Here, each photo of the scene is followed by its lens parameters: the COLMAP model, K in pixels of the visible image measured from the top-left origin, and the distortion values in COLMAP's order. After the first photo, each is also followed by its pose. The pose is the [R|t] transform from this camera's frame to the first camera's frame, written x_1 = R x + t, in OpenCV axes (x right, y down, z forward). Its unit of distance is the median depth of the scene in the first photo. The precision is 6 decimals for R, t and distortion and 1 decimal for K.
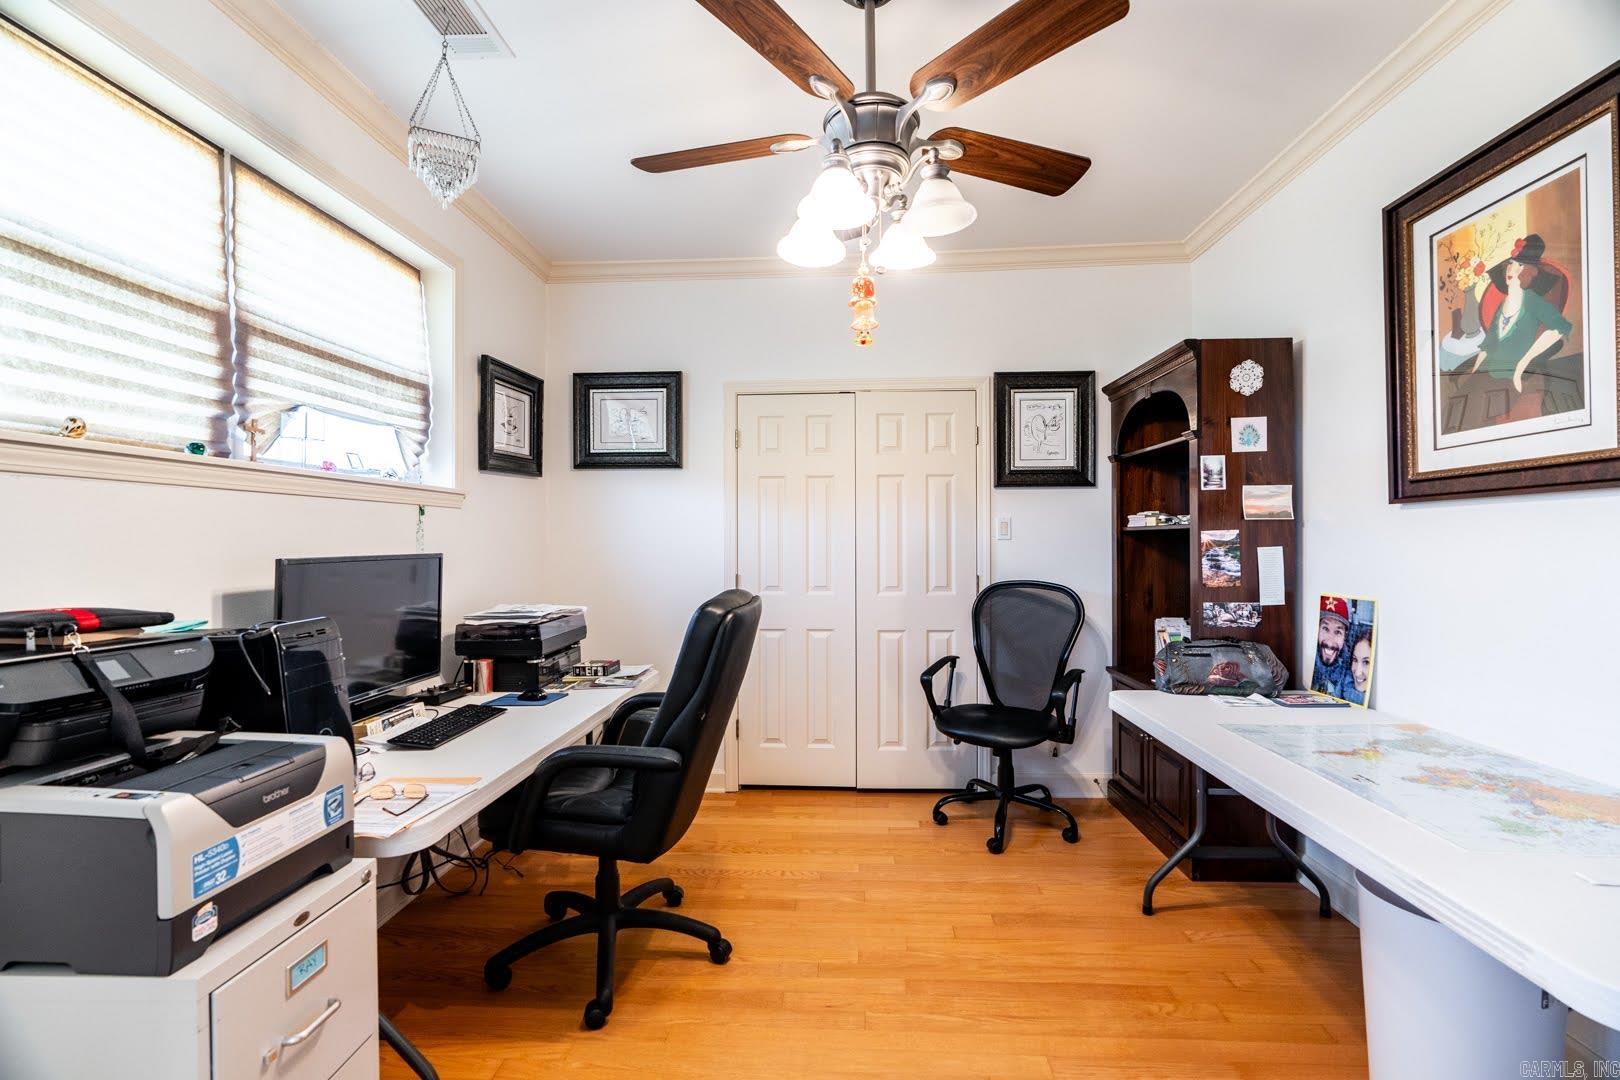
lens RADIAL K [[733.8, 0, 805.1], [0, 733.8, 544.9], [0, 0, 1]] dist [0.001667, -0.000124]
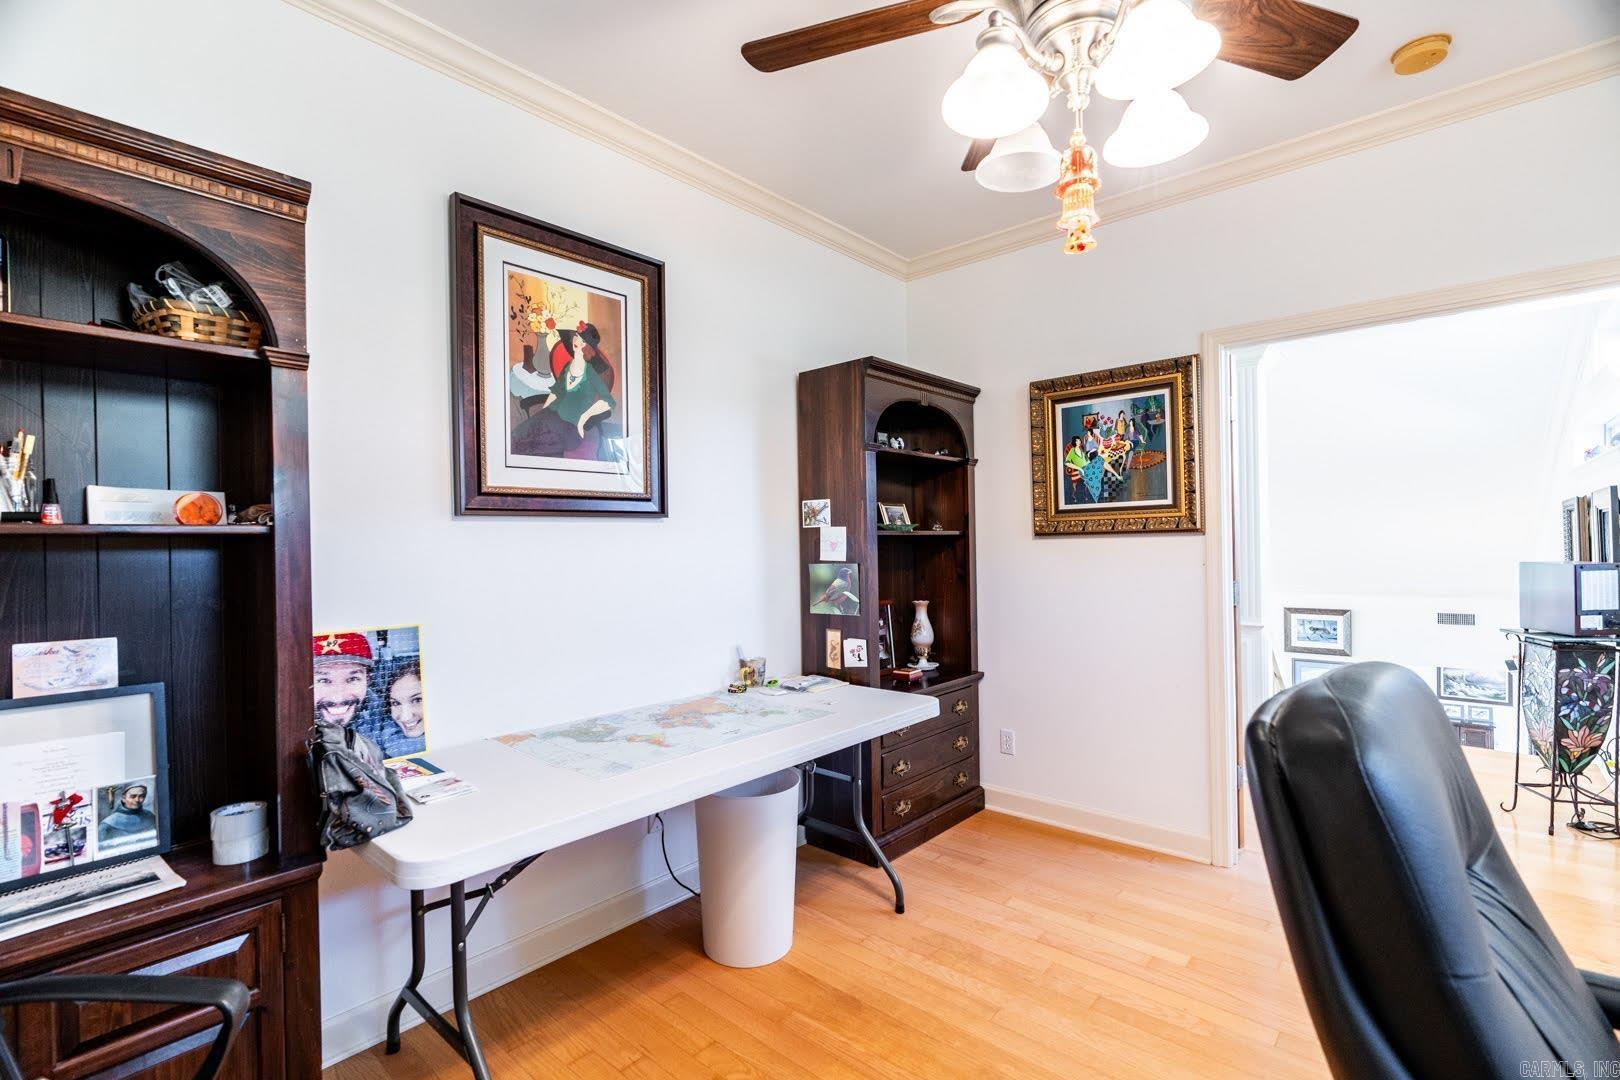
lens RADIAL K [[733.8, 0, 805.1], [0, 733.8, 544.9], [0, 0, 1]] dist [0.001667, -0.000124]
pose [[-0.789934, 0.014366, 0.613024, -0.113386], [0.020846, 0.999777, 0.003432, -0.012080], [-0.612838, 0.015490, -0.790057, 1.498767]]
